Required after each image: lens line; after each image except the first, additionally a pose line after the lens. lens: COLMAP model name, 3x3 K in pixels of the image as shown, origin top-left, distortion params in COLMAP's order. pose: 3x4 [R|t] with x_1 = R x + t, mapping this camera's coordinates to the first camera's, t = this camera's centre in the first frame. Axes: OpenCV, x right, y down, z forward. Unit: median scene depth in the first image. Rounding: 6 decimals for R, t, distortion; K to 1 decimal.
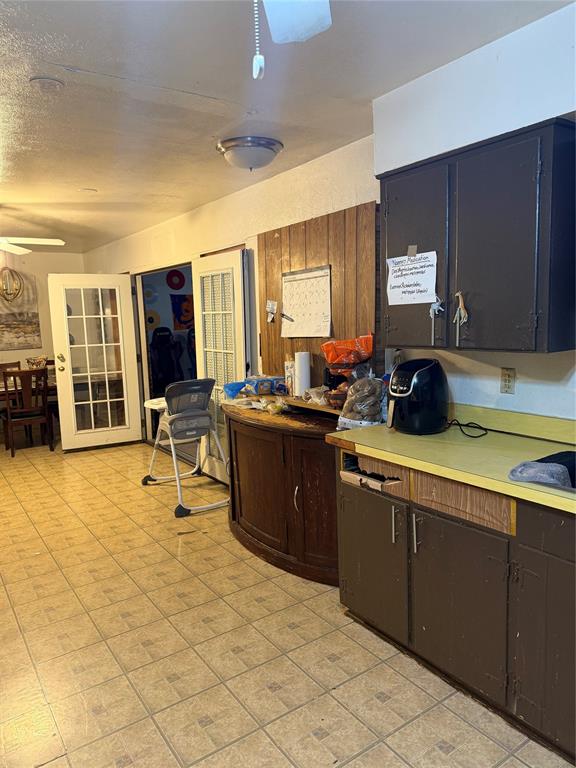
lens RADIAL K [[536.3, 0, 296.0], [0, 536.3, 388.5], [0, 0, 1]] dist [0.055579, -0.069360]
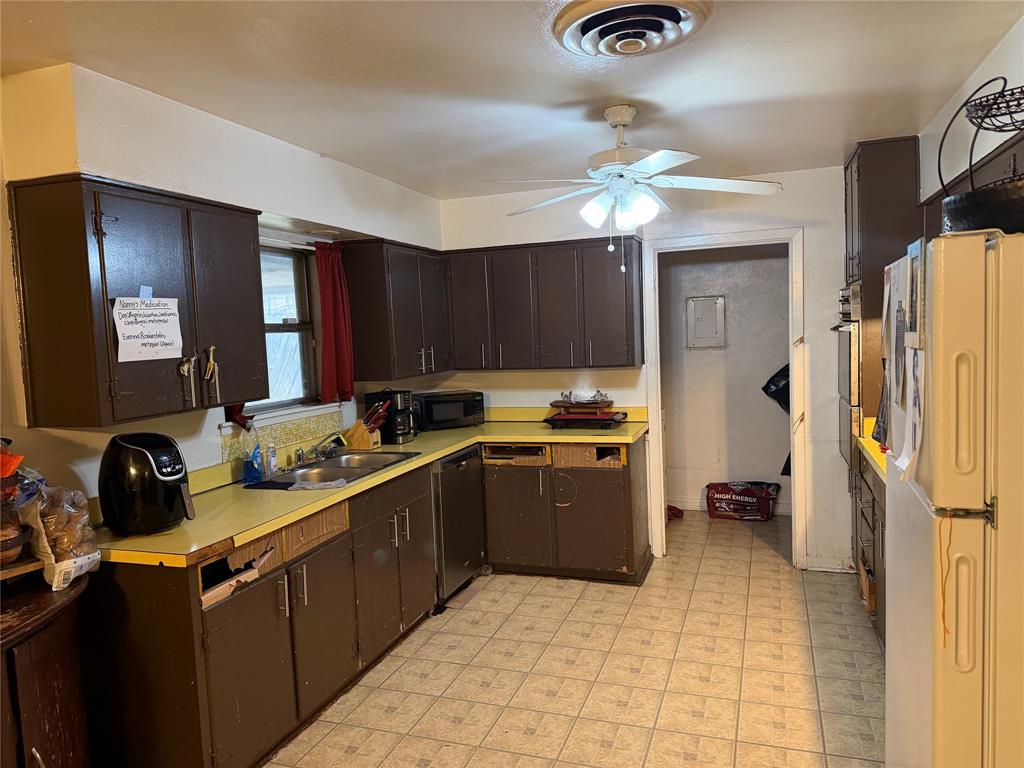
lens RADIAL K [[715.1, 0, 504.8], [0, 715.1, 383.6], [0, 0, 1]] dist [0.055579, -0.069360]
pose [[-0.575822, -0.002184, 0.817572, -0.934147], [0.172608, 0.977131, 0.124179, -0.167984], [-0.799147, 0.212625, -0.562277, 1.203751]]
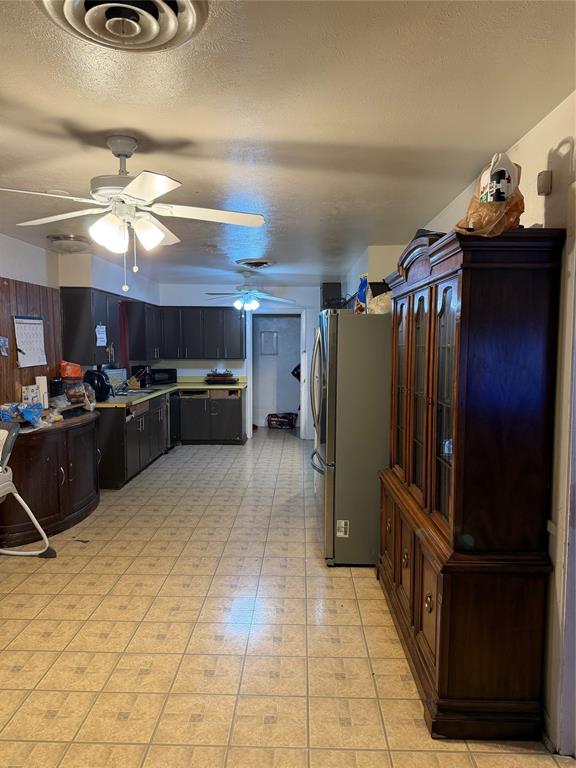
lens RADIAL K [[536.3, 0, 286.1], [0, 536.3, 383.7], [0, 0, 1]] dist [0.055579, -0.069360]
pose [[-0.803468, -0.011196, 0.595243, -1.911198], [0.105161, 0.981433, 0.160408, -0.297012], [-0.585987, 0.191479, -0.787372, 2.489288]]
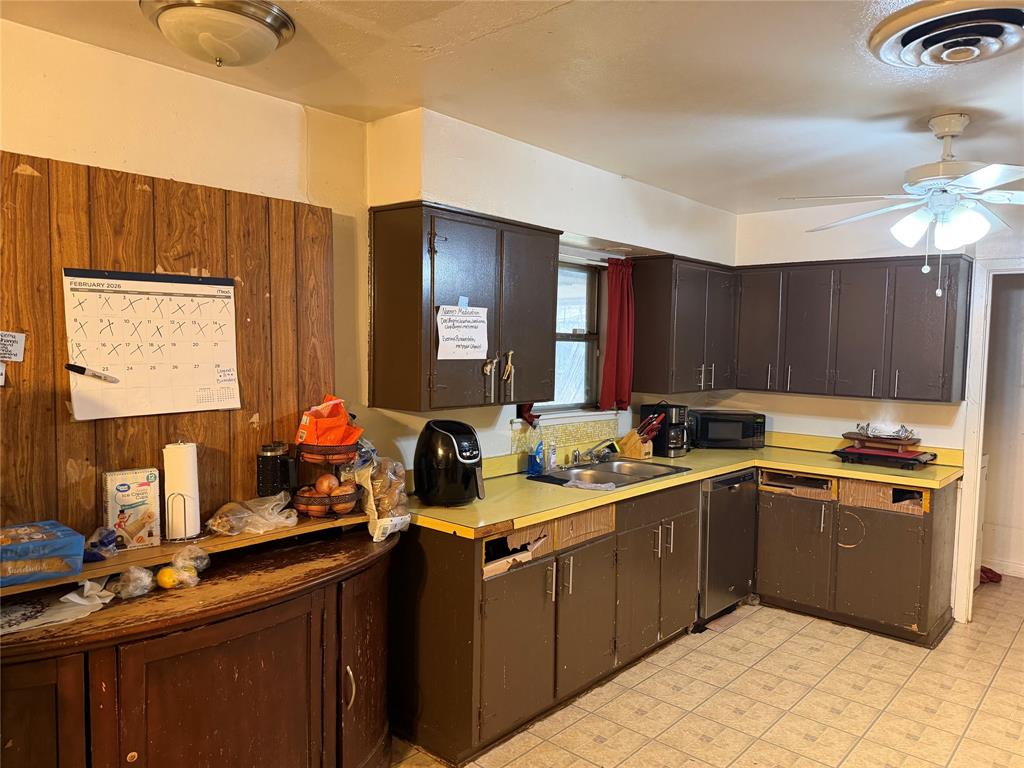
lens RADIAL K [[715.1, 0, 507.1], [0, 715.1, 384.0], [0, 0, 1]] dist [0.055579, -0.069360]
pose [[-0.224050, -0.022182, 0.974325, -0.989110], [0.121030, 0.991368, 0.050402, -0.170308], [-0.967033, 0.129216, -0.219432, 1.216649]]
